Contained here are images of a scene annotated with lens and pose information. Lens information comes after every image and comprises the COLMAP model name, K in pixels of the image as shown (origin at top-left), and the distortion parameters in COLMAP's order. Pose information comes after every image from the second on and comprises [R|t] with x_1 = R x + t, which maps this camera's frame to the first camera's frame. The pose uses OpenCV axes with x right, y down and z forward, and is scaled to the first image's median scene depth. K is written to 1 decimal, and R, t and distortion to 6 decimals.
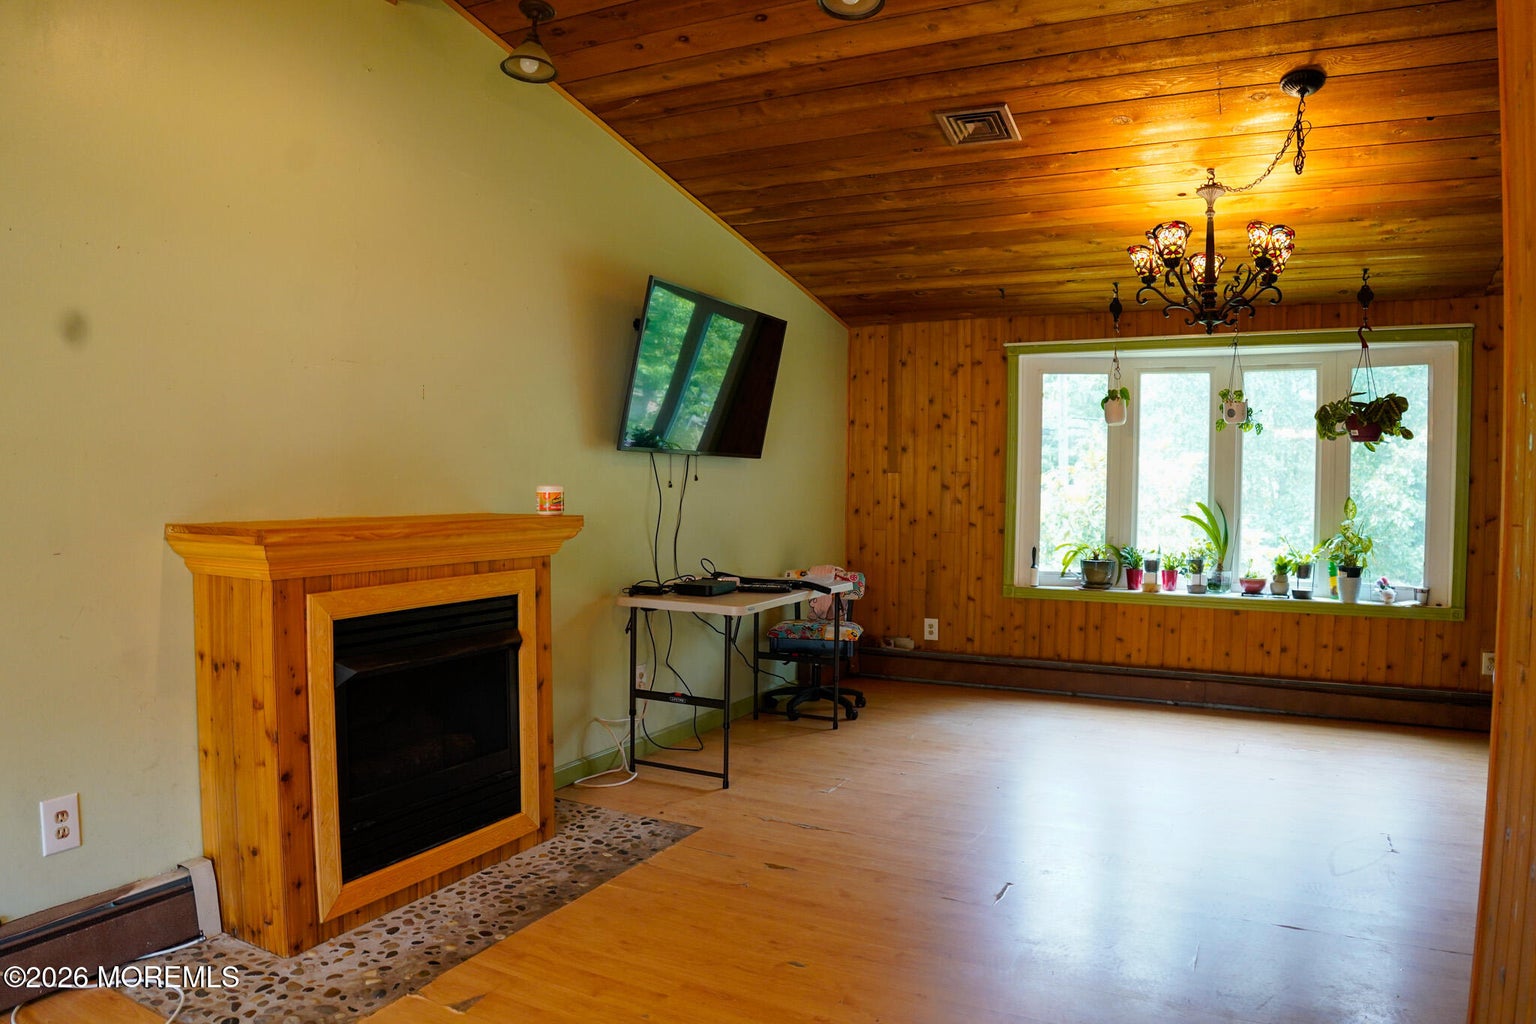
lens RADIAL K [[1006.2, 0, 770.1], [0, 1006.2, 511.6], [0, 0, 1]] dist [-0.123940, 0.027032]
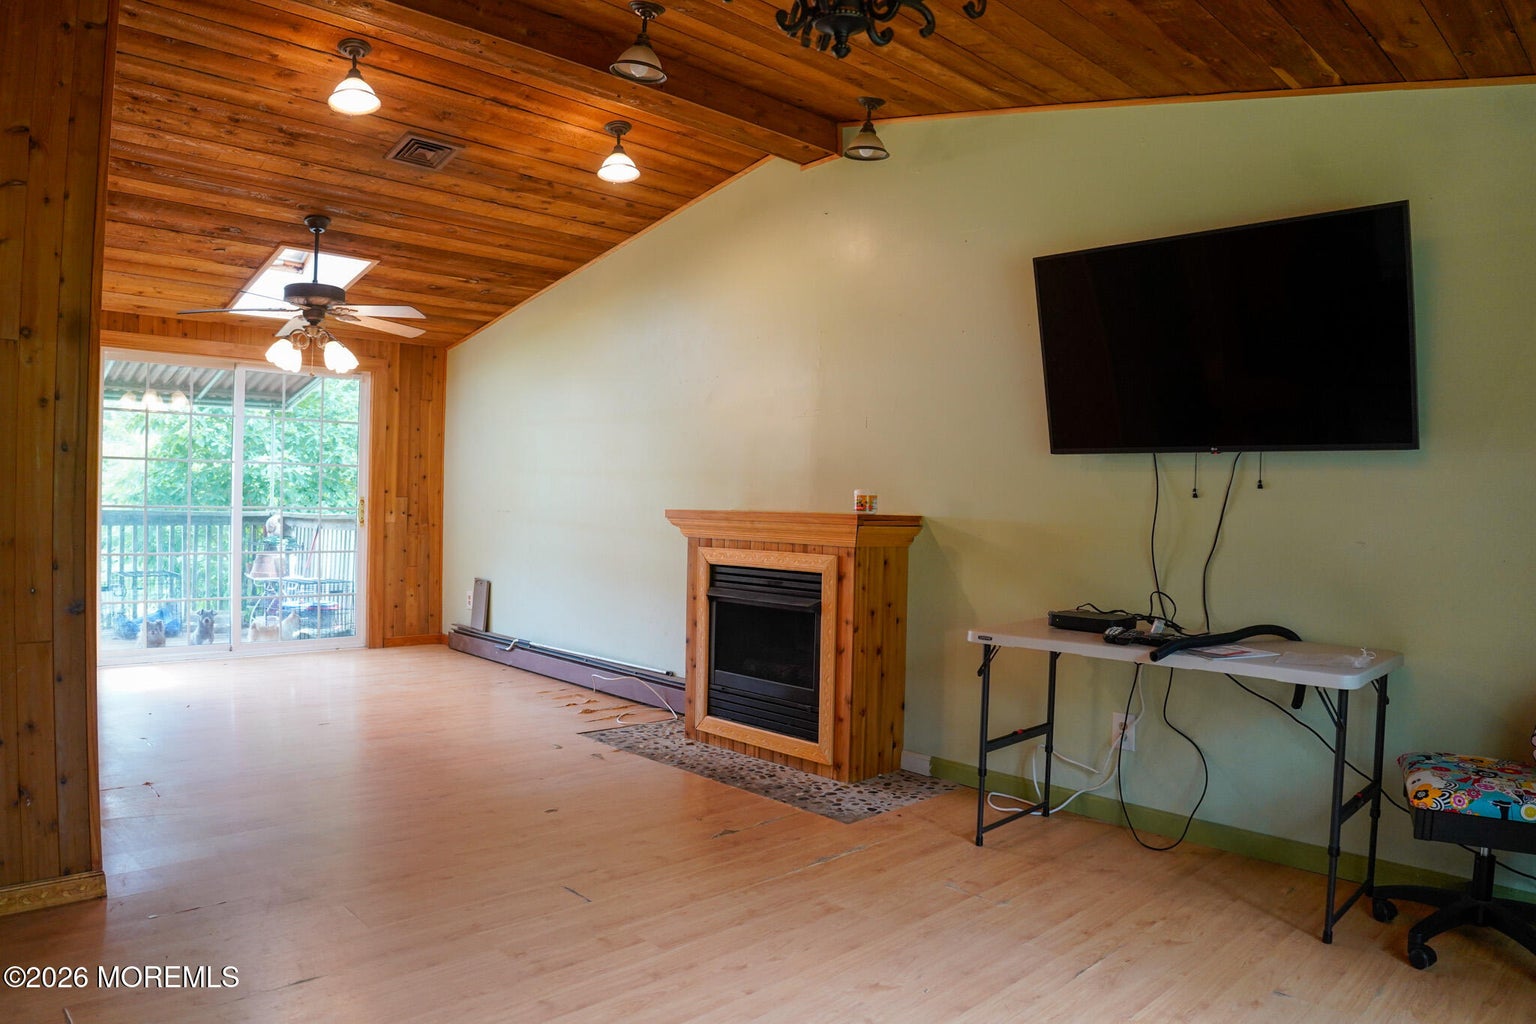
lens RADIAL K [[1006.2, 0, 769.1], [0, 1006.2, 510.2], [0, 0, 1]] dist [-0.123940, 0.027032]
pose [[-0.322680, -0.005007, -0.946495, 0.976125], [-0.049778, 0.998692, 0.011687, -0.010247], [0.945198, 0.050886, -0.322507, 1.310515]]
